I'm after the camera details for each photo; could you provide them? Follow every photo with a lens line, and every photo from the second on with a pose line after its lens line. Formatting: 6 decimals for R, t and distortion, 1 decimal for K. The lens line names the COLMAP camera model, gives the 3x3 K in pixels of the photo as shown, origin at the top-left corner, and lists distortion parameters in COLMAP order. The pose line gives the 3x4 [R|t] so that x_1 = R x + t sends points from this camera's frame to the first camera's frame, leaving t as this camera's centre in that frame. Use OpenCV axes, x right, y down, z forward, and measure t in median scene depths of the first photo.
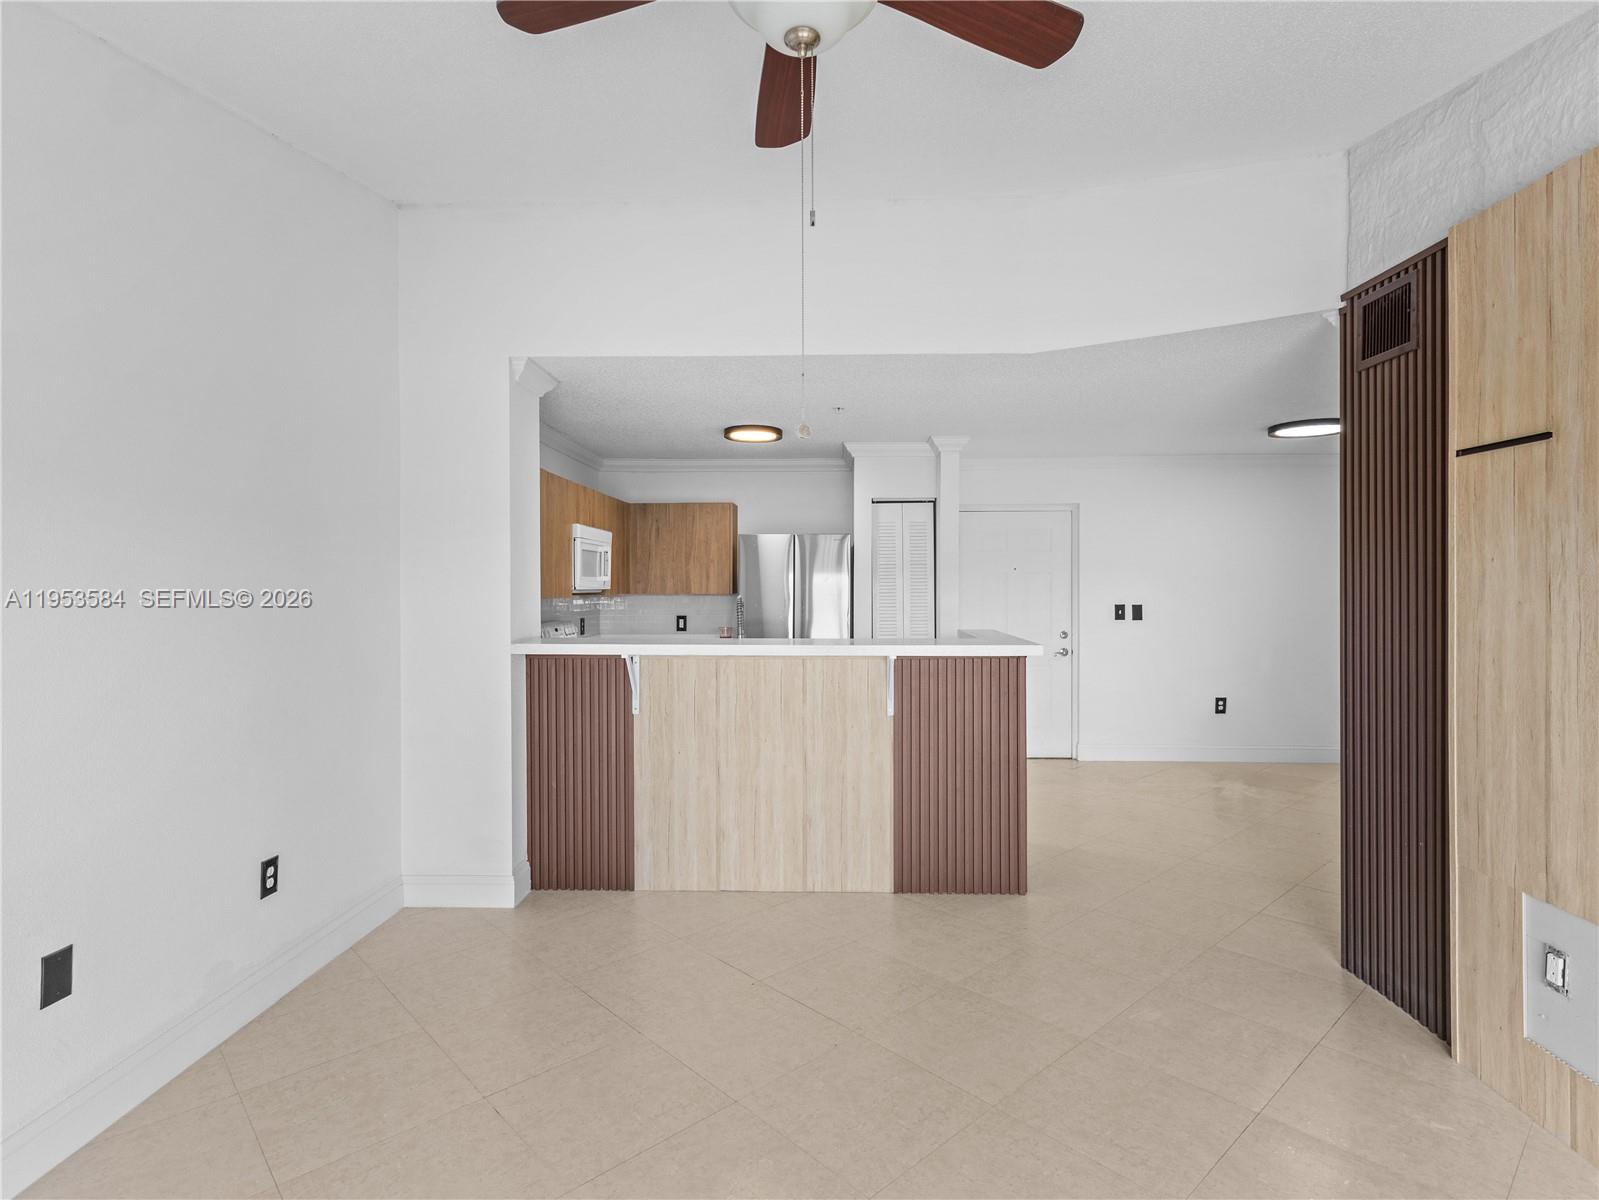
lens RADIAL K [[838.7, 0, 786.2], [0, 838.7, 584.5], [0, 0, 1]] dist [-0.002784, 0.003644]
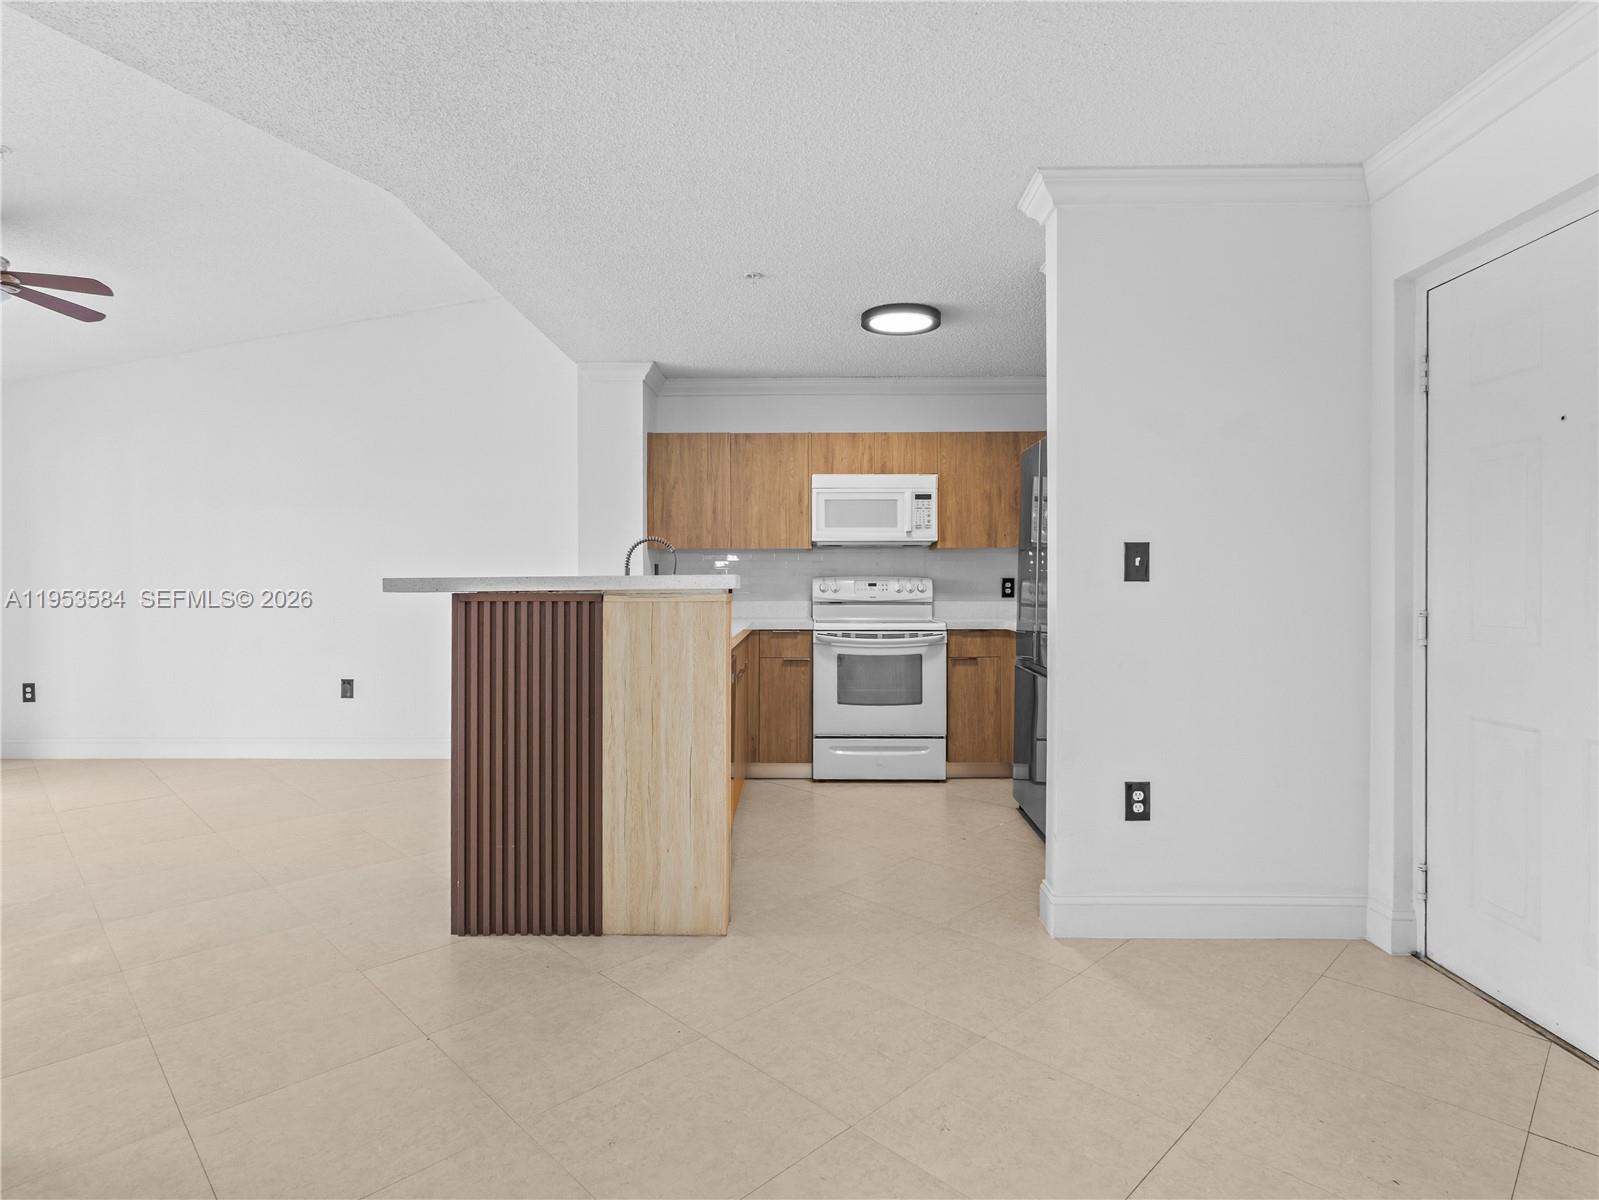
lens RADIAL K [[838.7, 0, 792.6], [0, 838.7, 597.5], [0, 0, 1]] dist [-0.002784, 0.003644]
pose [[0.029403, 0.020151, -0.999365, 0.591834], [-0.004067, 0.999791, 0.020040, 0.043491], [0.999559, 0.003475, 0.029479, 0.742638]]
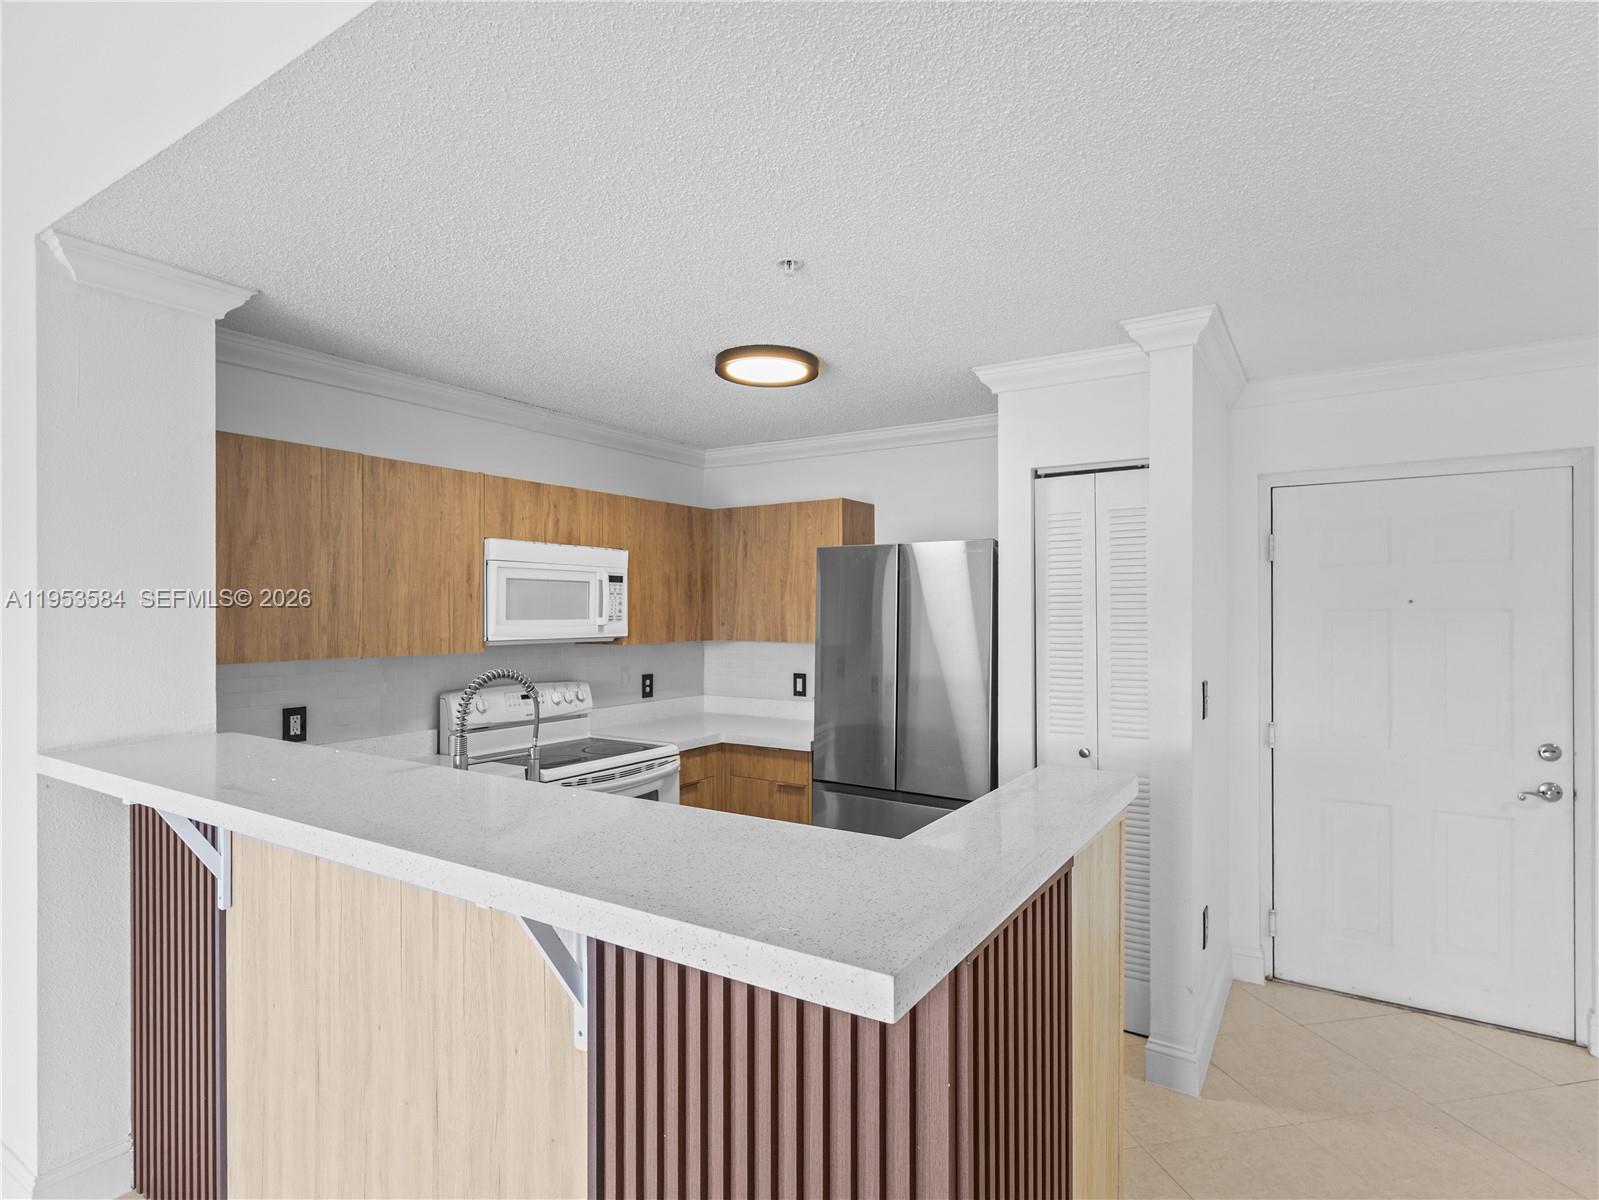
lens RADIAL K [[838.7, 0, 790.3], [0, 838.7, 608.8], [0, 0, 1]] dist [-0.002784, 0.003644]
pose [[0.859343, -0.000903, -0.511400, 0.222768], [-0.002456, 0.999980, -0.005893, -0.010906], [0.511395, 0.006320, 0.859323, 0.439626]]
